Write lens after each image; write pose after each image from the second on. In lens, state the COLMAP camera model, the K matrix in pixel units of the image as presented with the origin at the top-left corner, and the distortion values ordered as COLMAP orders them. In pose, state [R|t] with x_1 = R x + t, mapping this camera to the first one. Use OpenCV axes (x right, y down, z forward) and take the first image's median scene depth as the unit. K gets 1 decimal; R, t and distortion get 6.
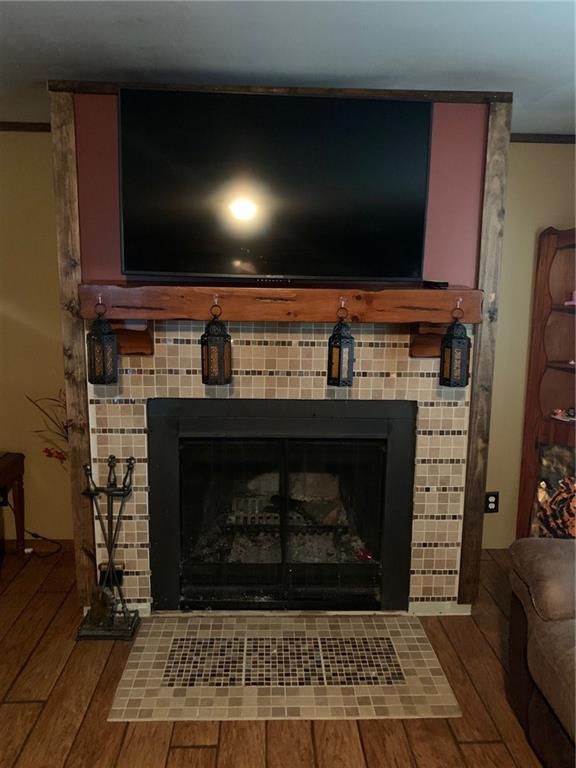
lens RADIAL K [[592.1, 0, 288.4], [0, 592.1, 381.1], [0, 0, 1]] dist [0.025149, -0.006173]
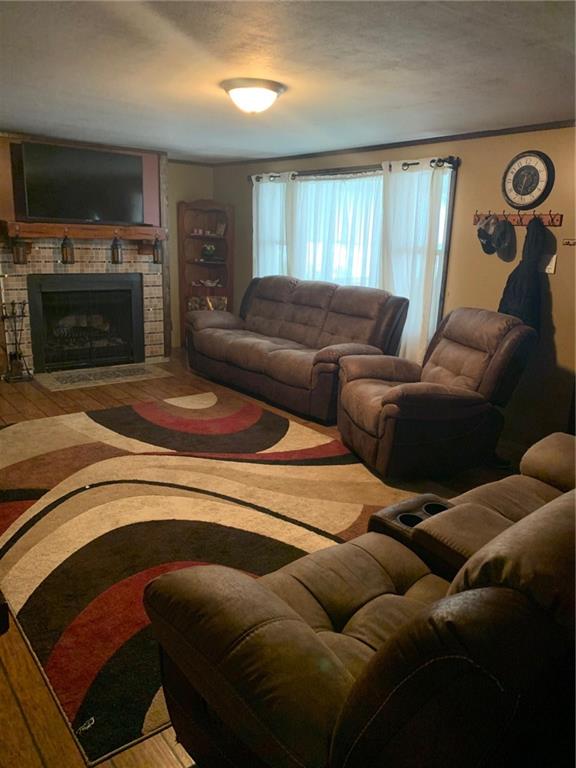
lens RADIAL K [[592.1, 0, 286.5], [0, 592.1, 383.1], [0, 0, 1]] dist [0.025149, -0.006173]
pose [[0.820881, -0.129503, 0.556222, -0.727948], [0.071348, 0.989575, 0.125102, 0.222342], [-0.566624, -0.063009, 0.821564, -1.410457]]
